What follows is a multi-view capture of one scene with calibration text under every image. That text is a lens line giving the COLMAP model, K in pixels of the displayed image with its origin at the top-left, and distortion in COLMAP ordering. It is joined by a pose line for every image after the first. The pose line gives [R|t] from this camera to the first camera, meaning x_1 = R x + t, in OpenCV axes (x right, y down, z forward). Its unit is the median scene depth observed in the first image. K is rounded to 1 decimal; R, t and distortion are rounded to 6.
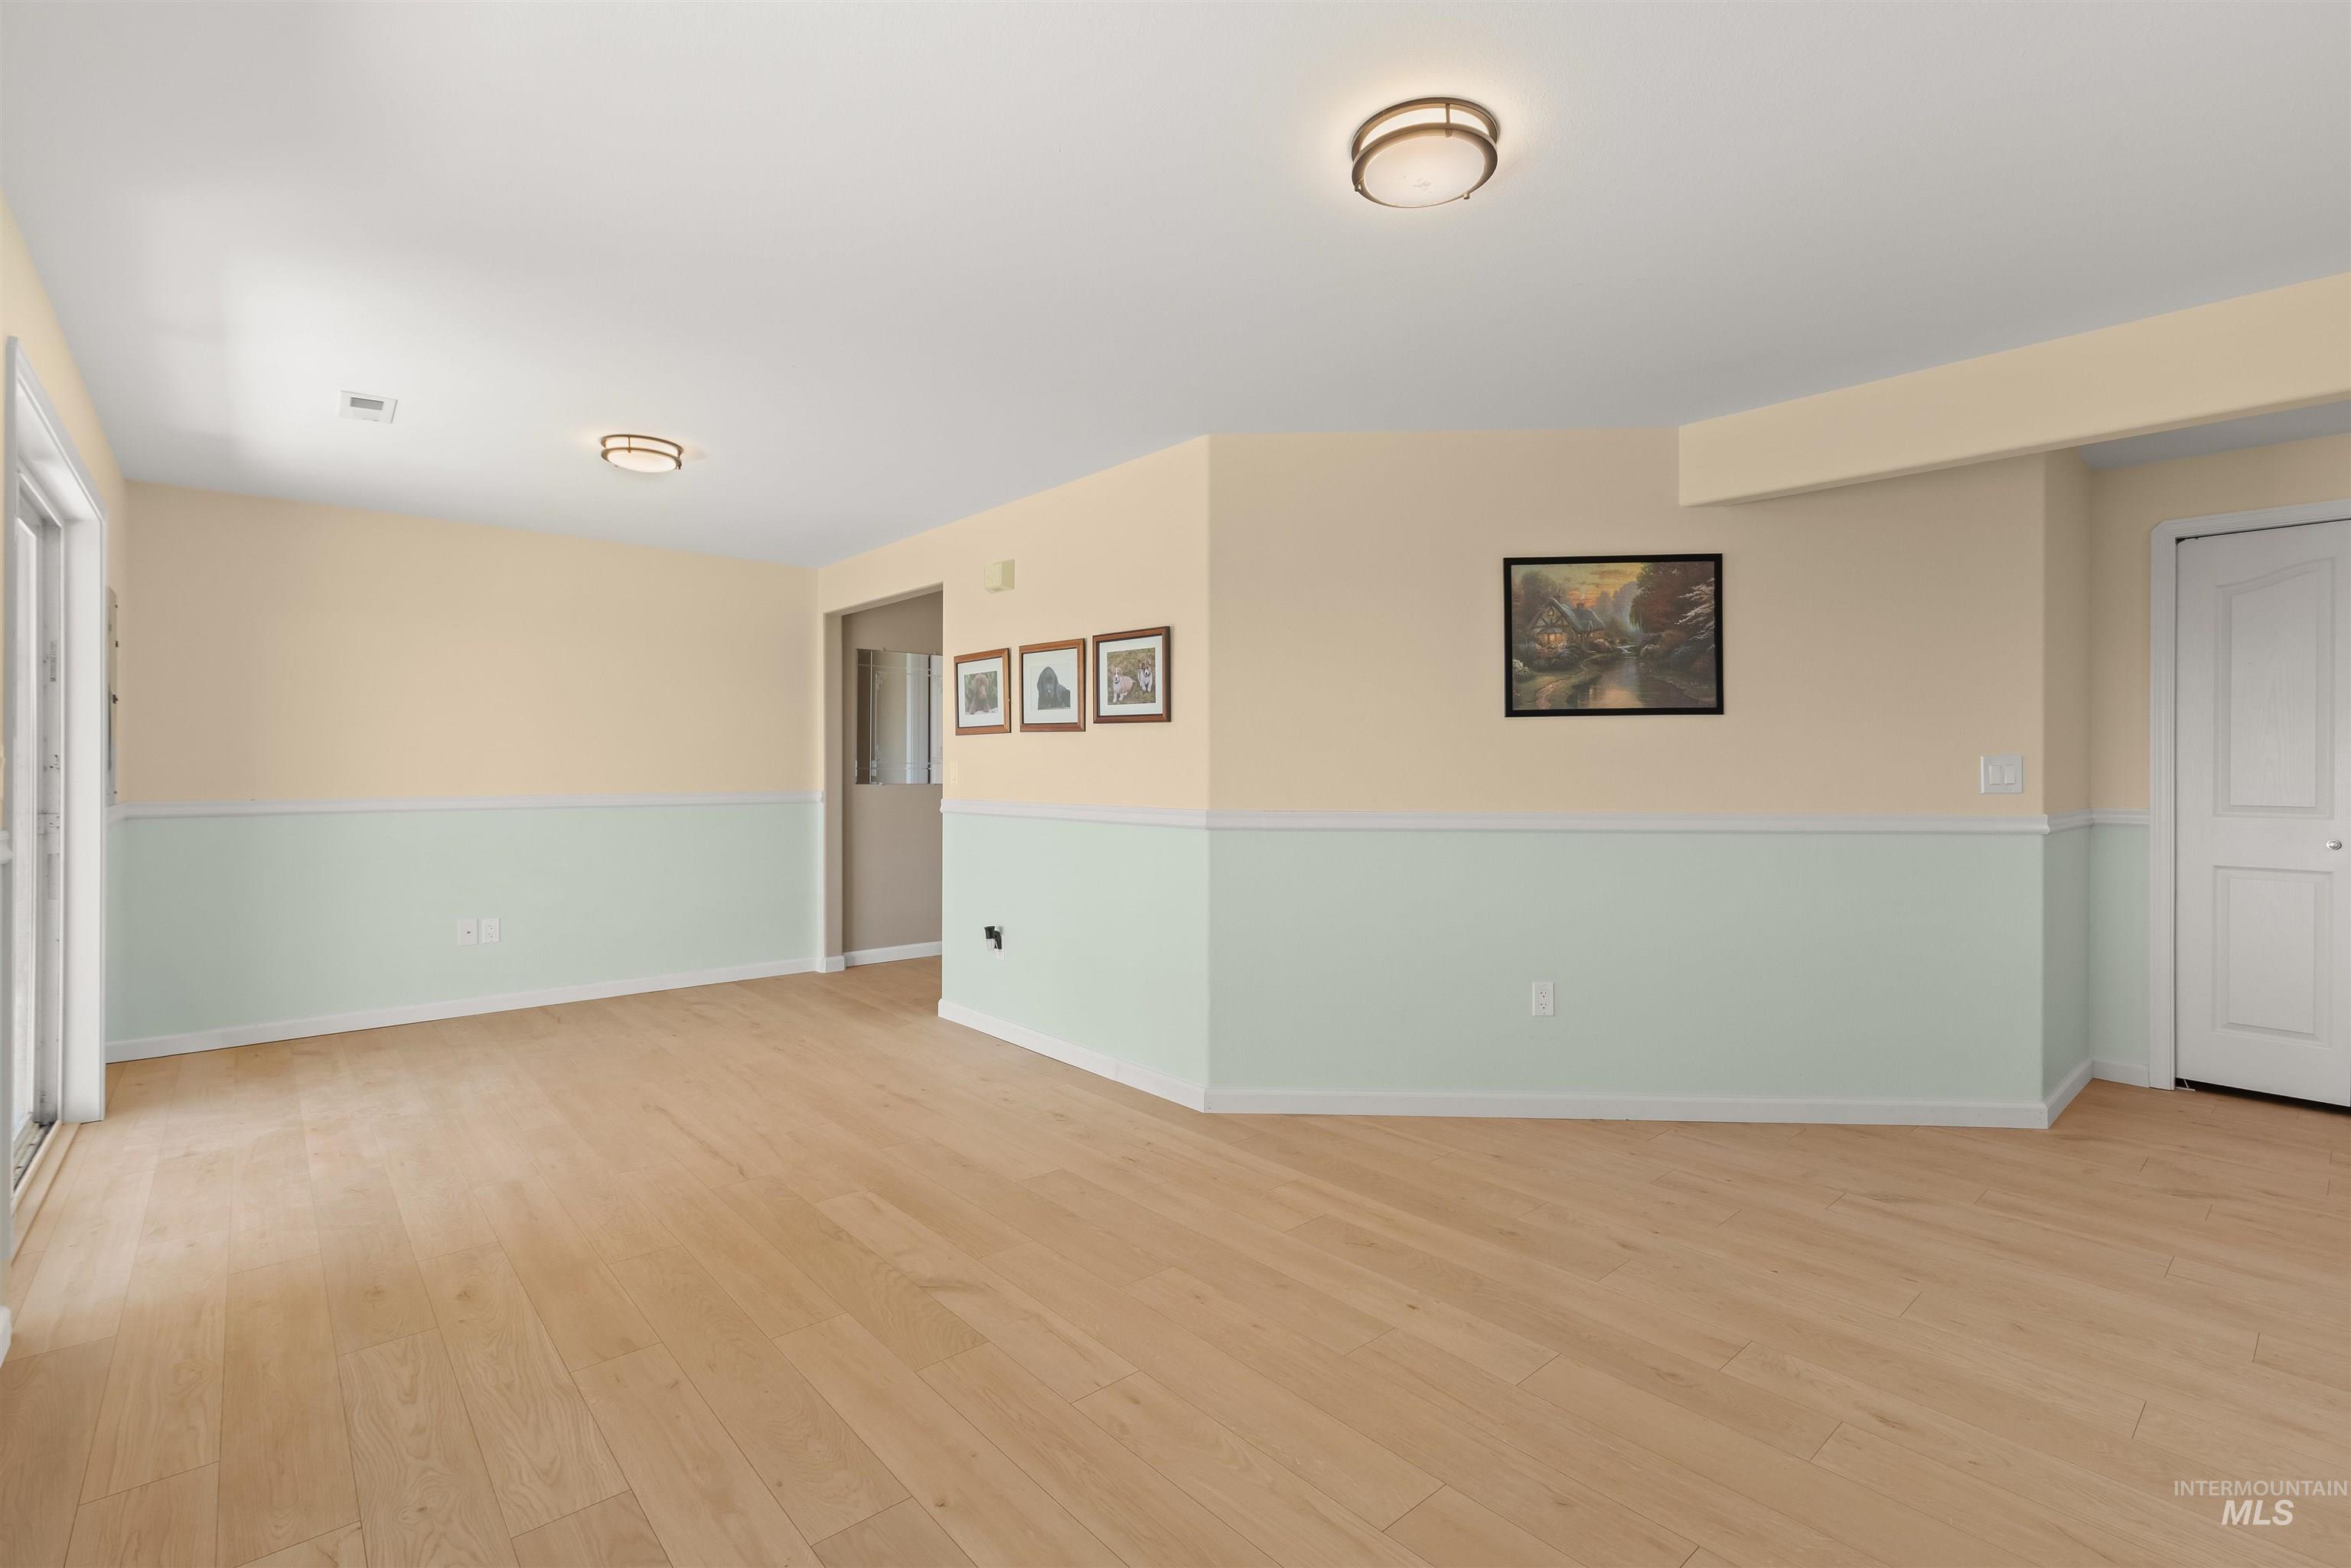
lens RADIAL K [[1056.7, 0, 1176.3], [0, 1056.7, 766.2], [0, 0, 1]] dist [0.000128, -0.001172]
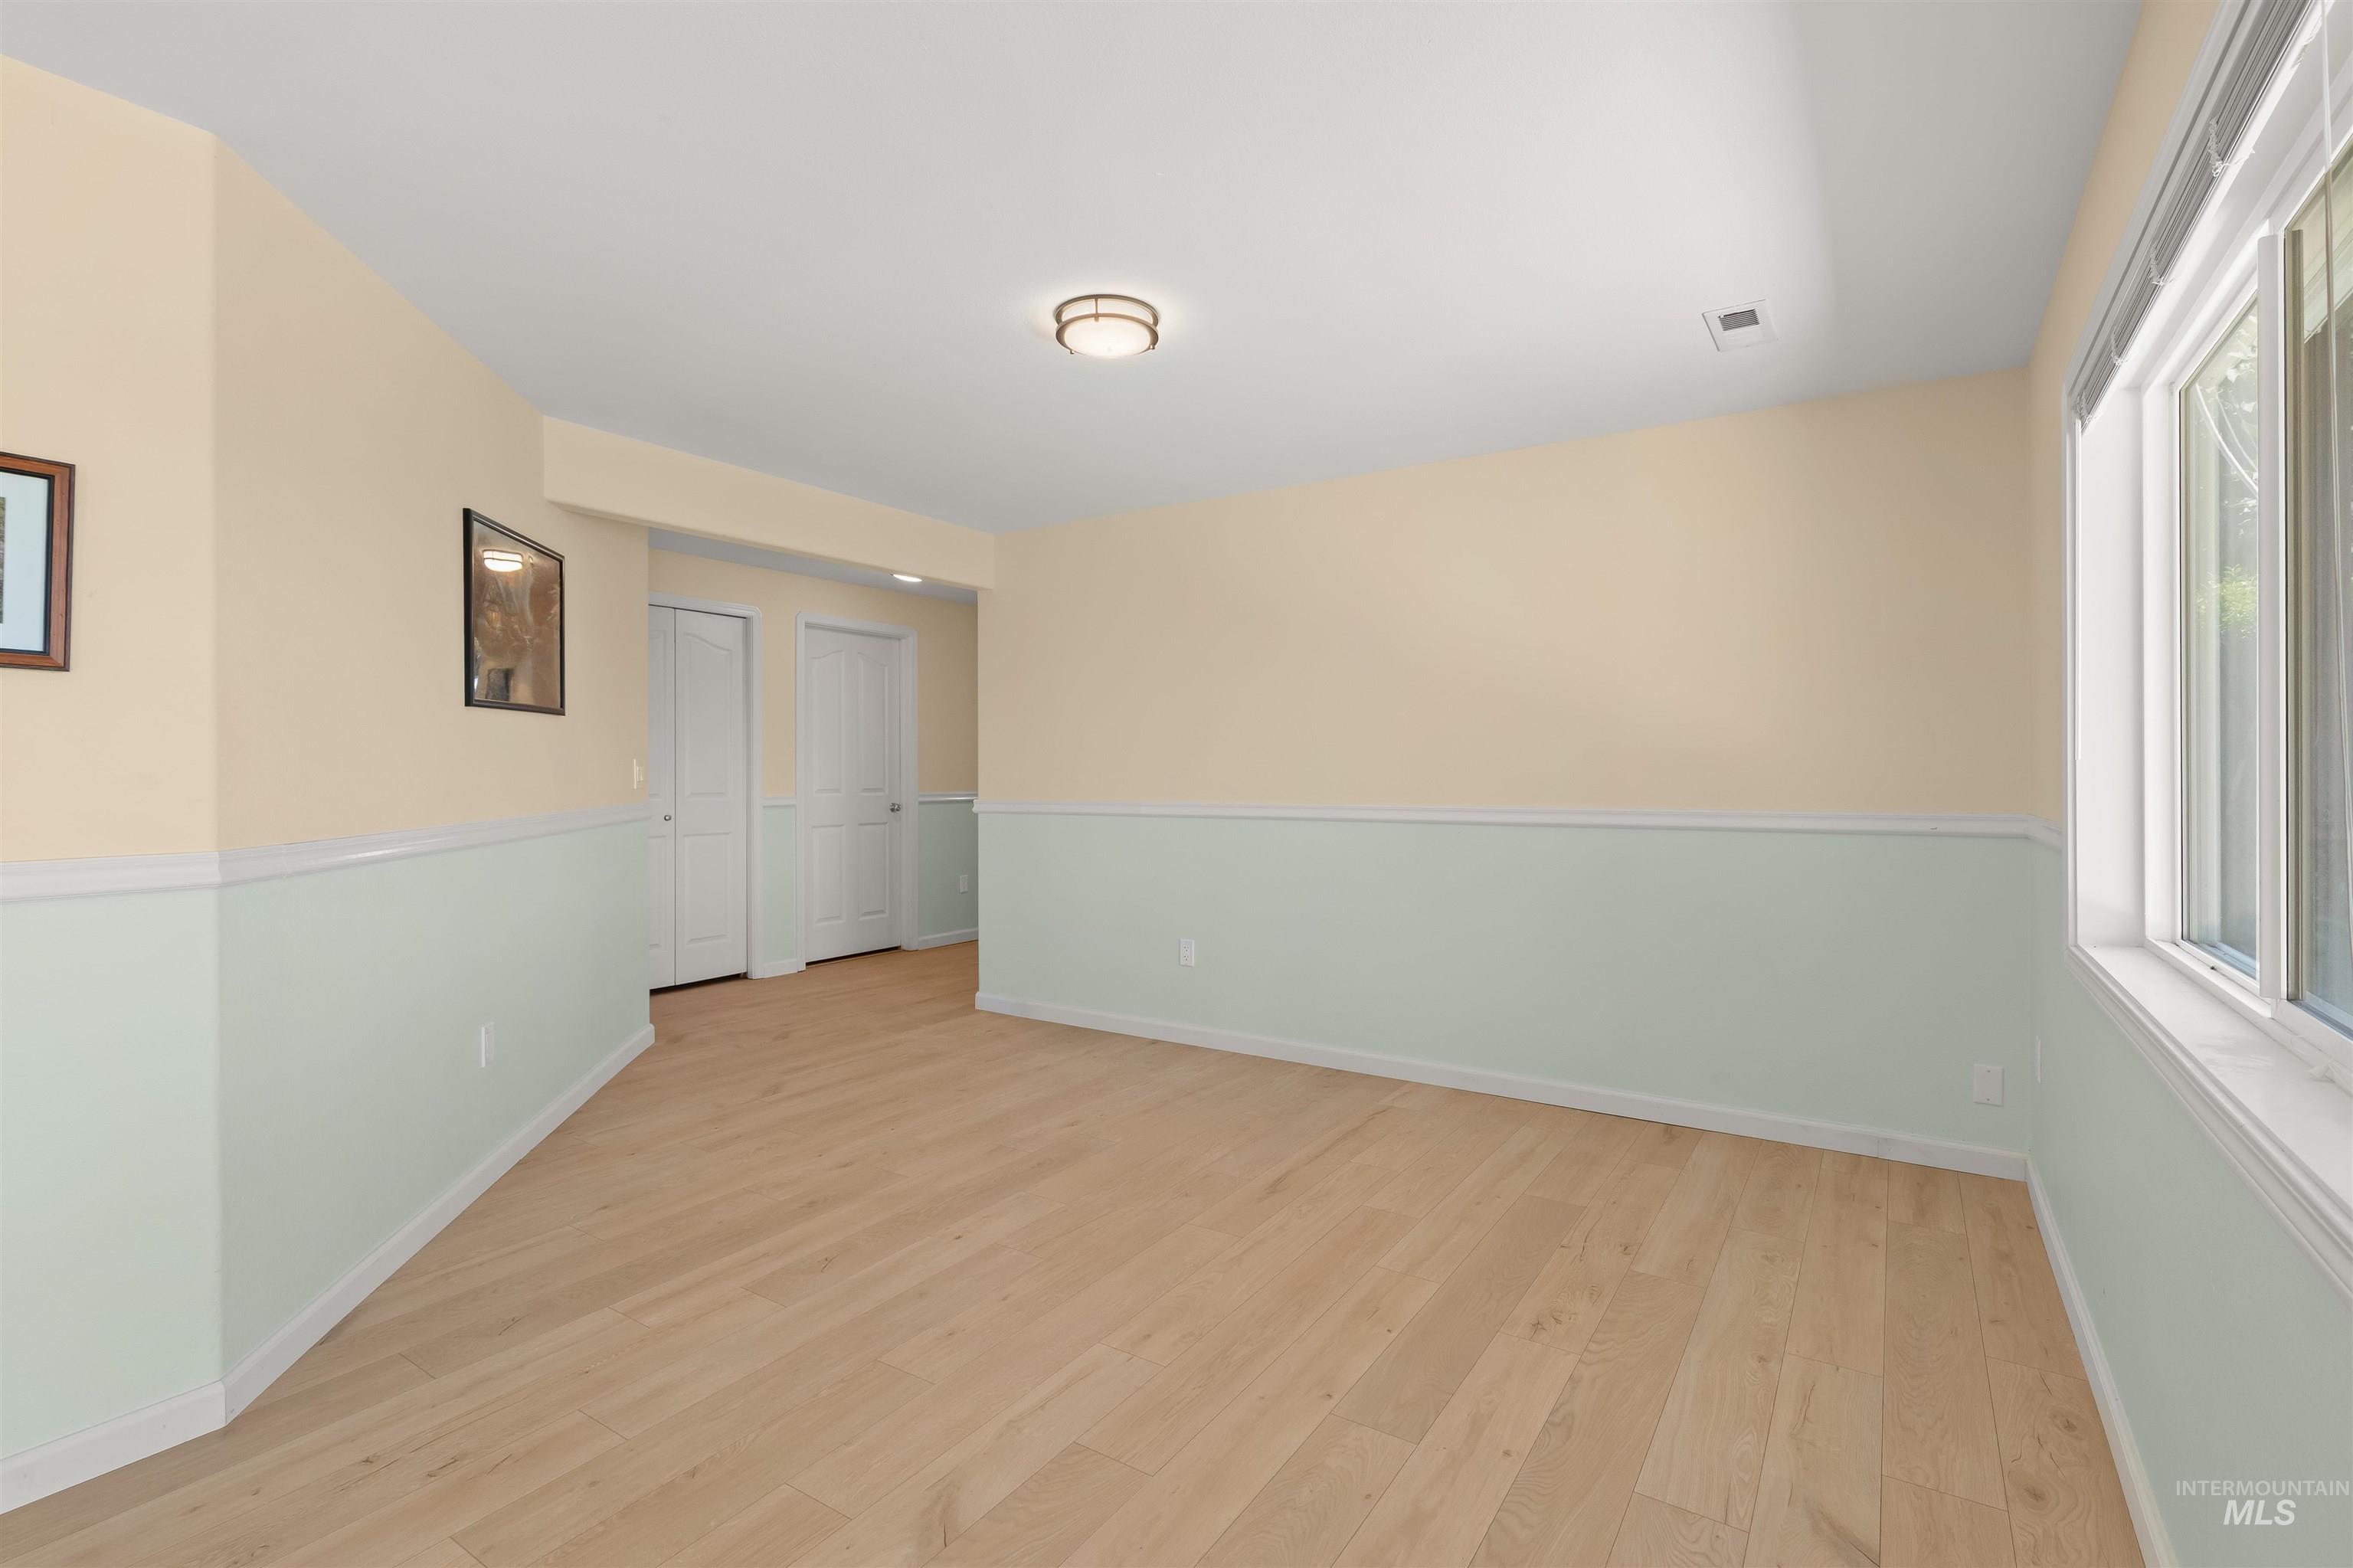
lens RADIAL K [[1057.7, 0, 1201.0], [0, 1057.7, 772.8], [0, 0, 1]] dist [0.000128, -0.001172]
pose [[-0.263392, -0.004258, 0.964679, -0.619254], [0.001353, 0.999988, 0.004783, 0.000936], [-0.964688, 0.002565, -0.263383, 0.680554]]
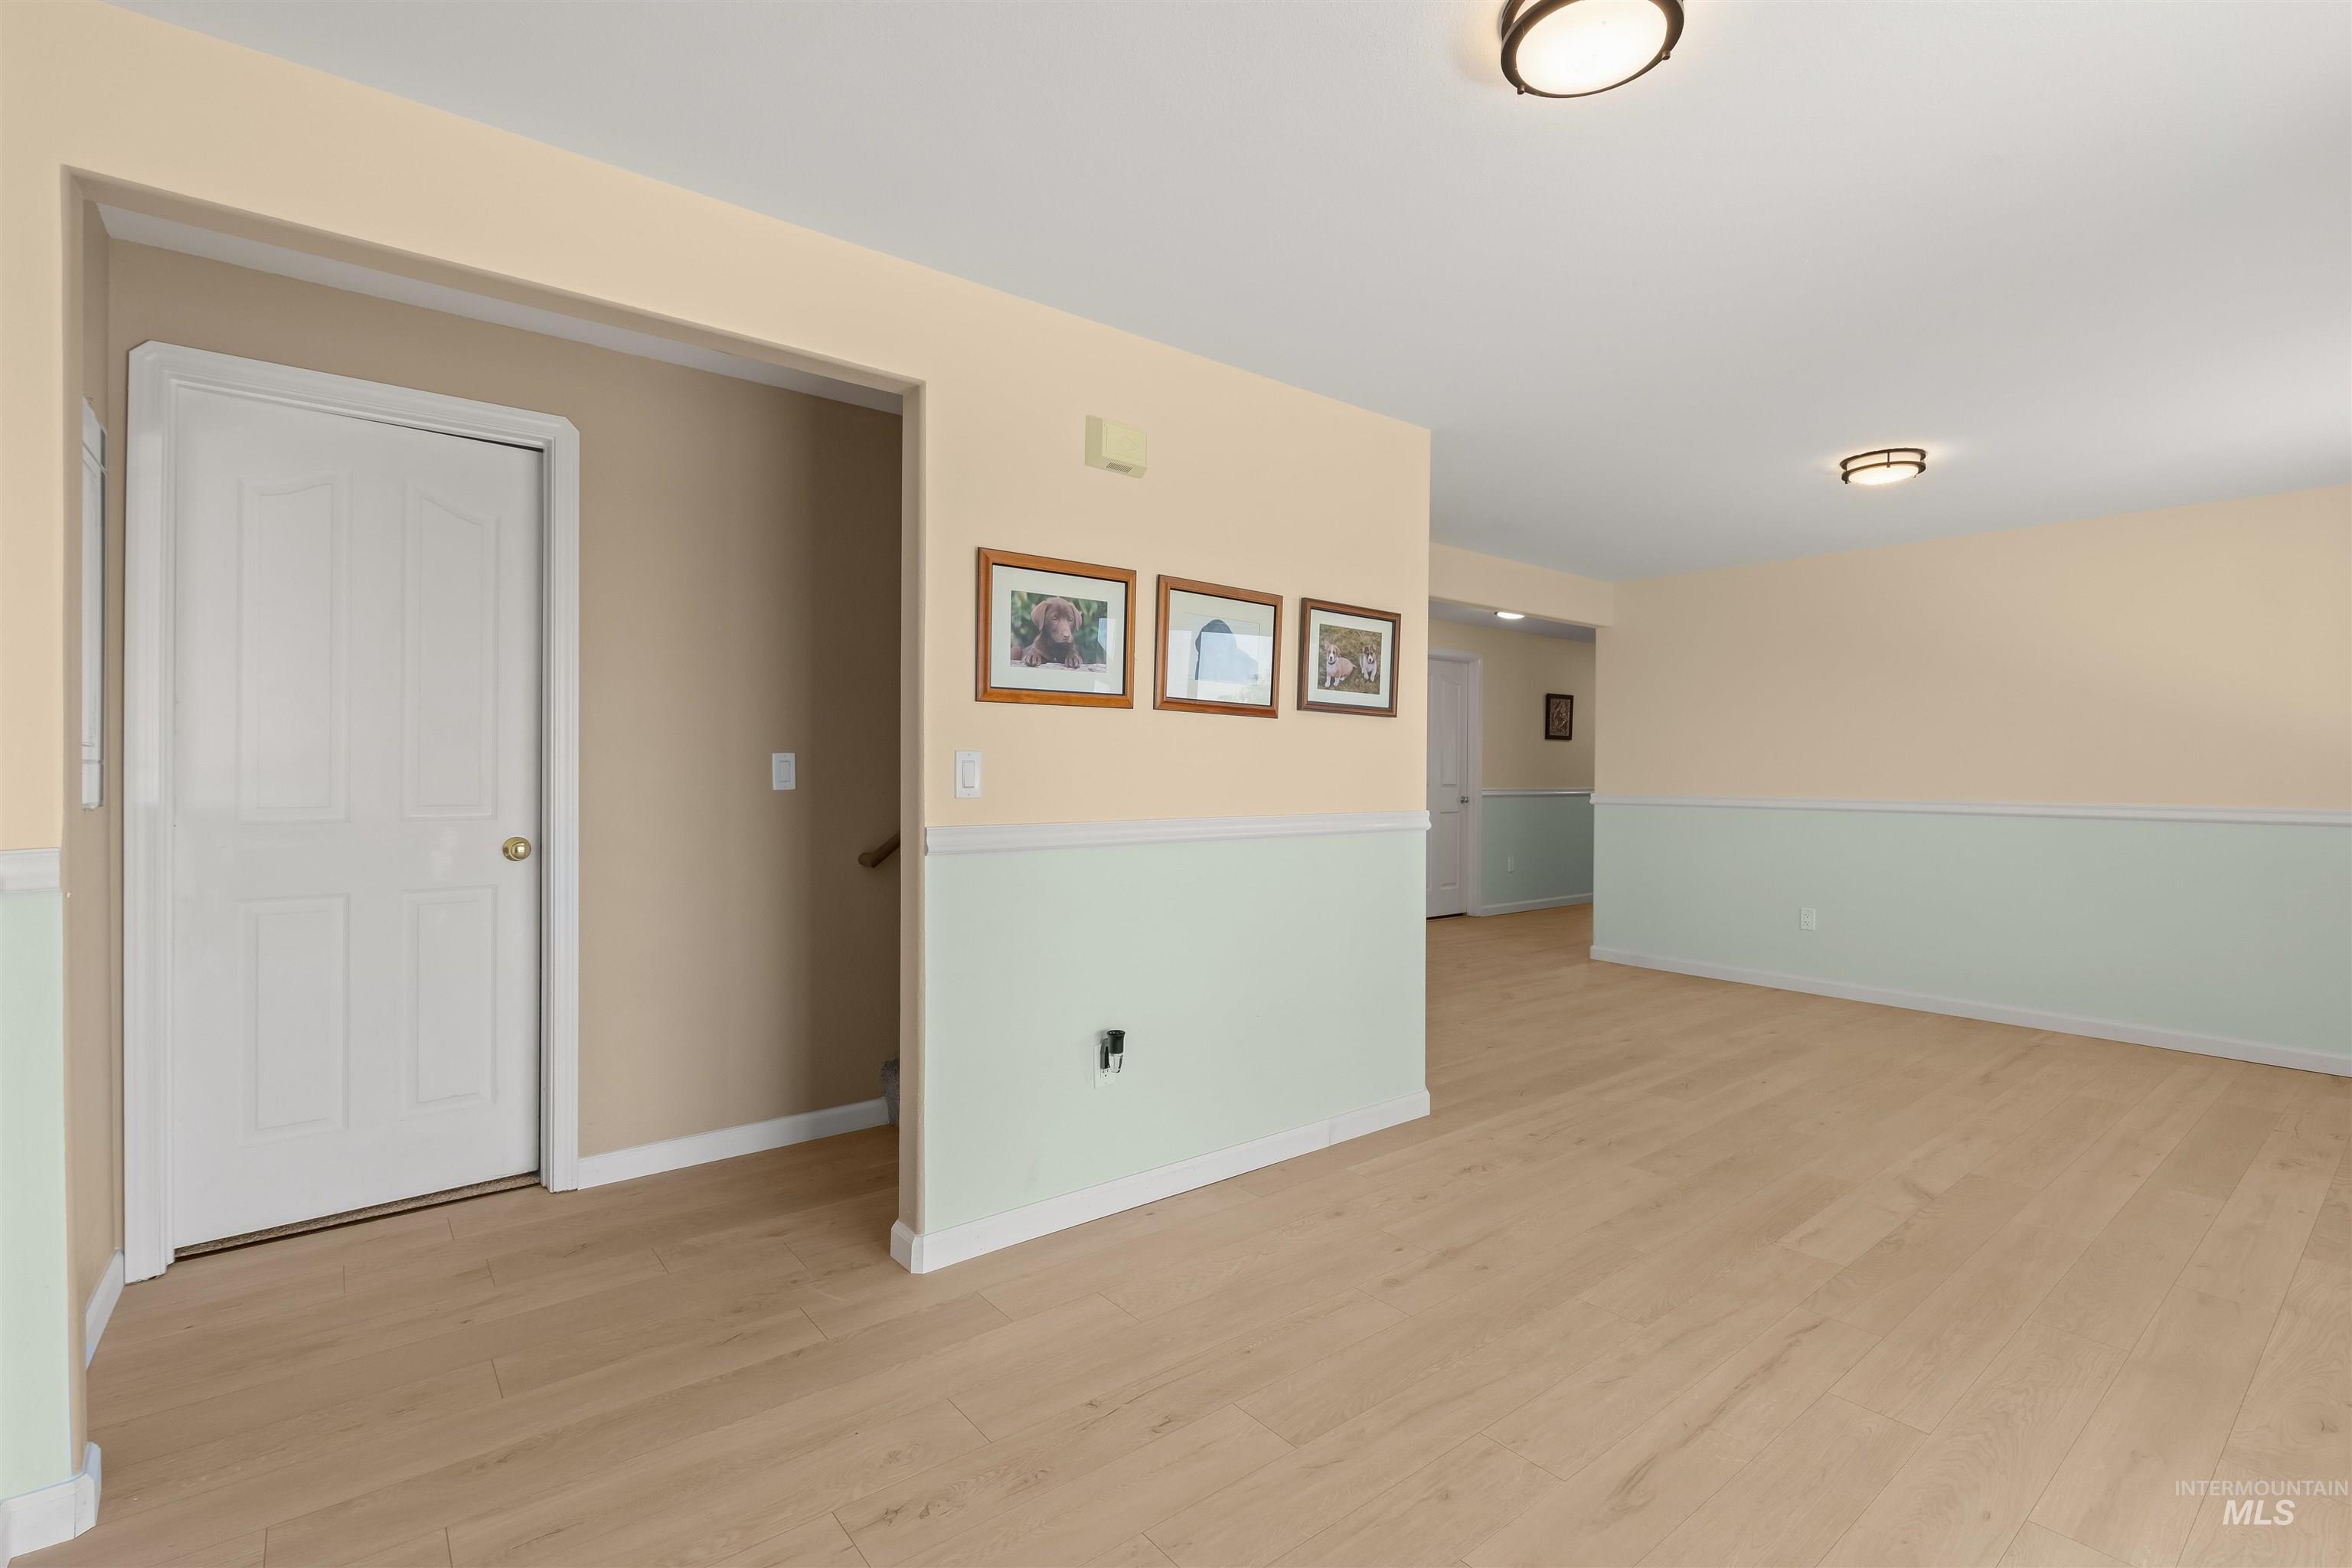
lens RADIAL K [[1057.2, 0, 1189.9], [0, 1057.2, 774.4], [0, 0, 1]] dist [0.000128, -0.001172]
pose [[0.042154, -0.007276, 0.999085, -0.993102], [-0.007820, 0.999940, 0.007612, 0.002244], [-0.999081, -0.008134, 0.042095, 1.207141]]
